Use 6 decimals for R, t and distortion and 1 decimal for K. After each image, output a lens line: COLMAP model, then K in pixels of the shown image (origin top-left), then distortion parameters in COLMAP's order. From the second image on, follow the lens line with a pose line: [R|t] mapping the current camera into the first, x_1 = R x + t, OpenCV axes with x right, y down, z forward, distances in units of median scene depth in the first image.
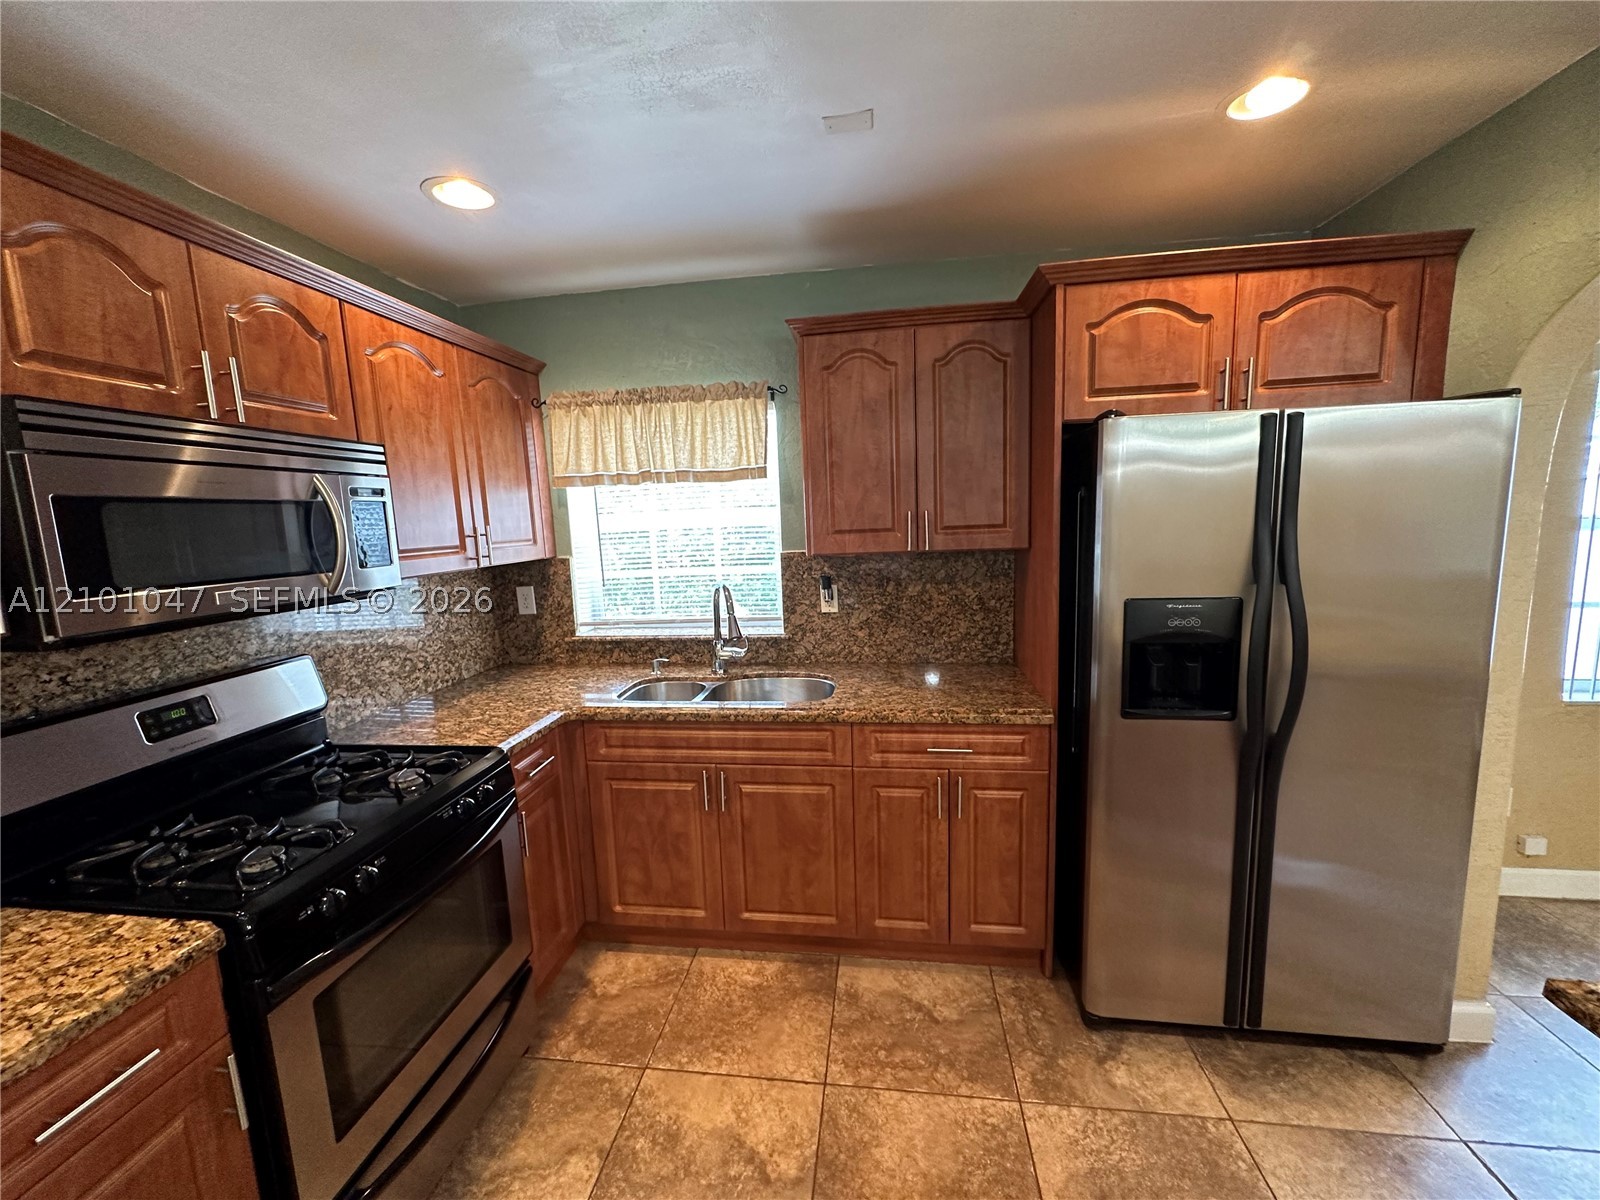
lens RADIAL K [[640.8, 0, 799.8], [0, 640.8, 598.9], [0, 0, 1]] dist [-0.000775, 0.000013]
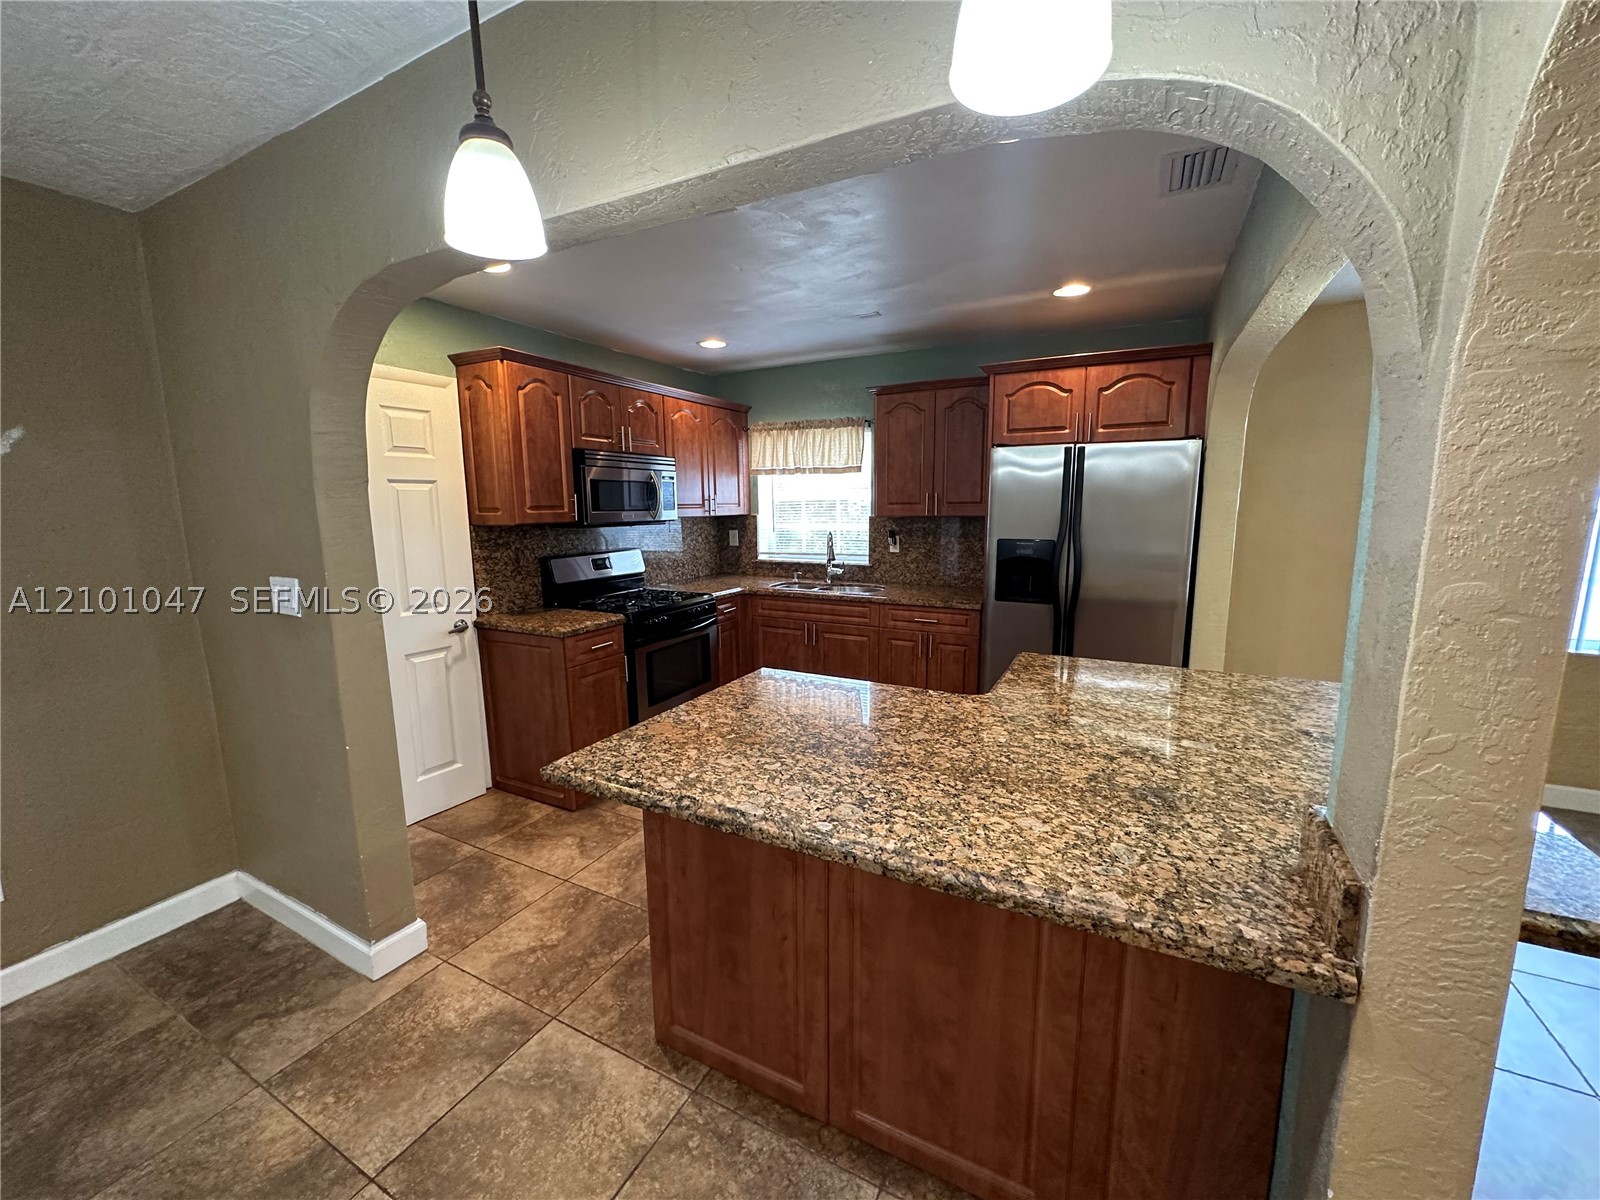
lens RADIAL K [[640.8, 0, 799.7], [0, 640.8, 600.2], [0, 0, 1]] dist [-0.000775, 0.000013]
pose [[0.940155, 0.080862, -0.331012, 0.453080], [-0.071436, 0.996620, 0.040567, 0.114548], [0.333174, -0.014493, 0.942754, -0.809894]]
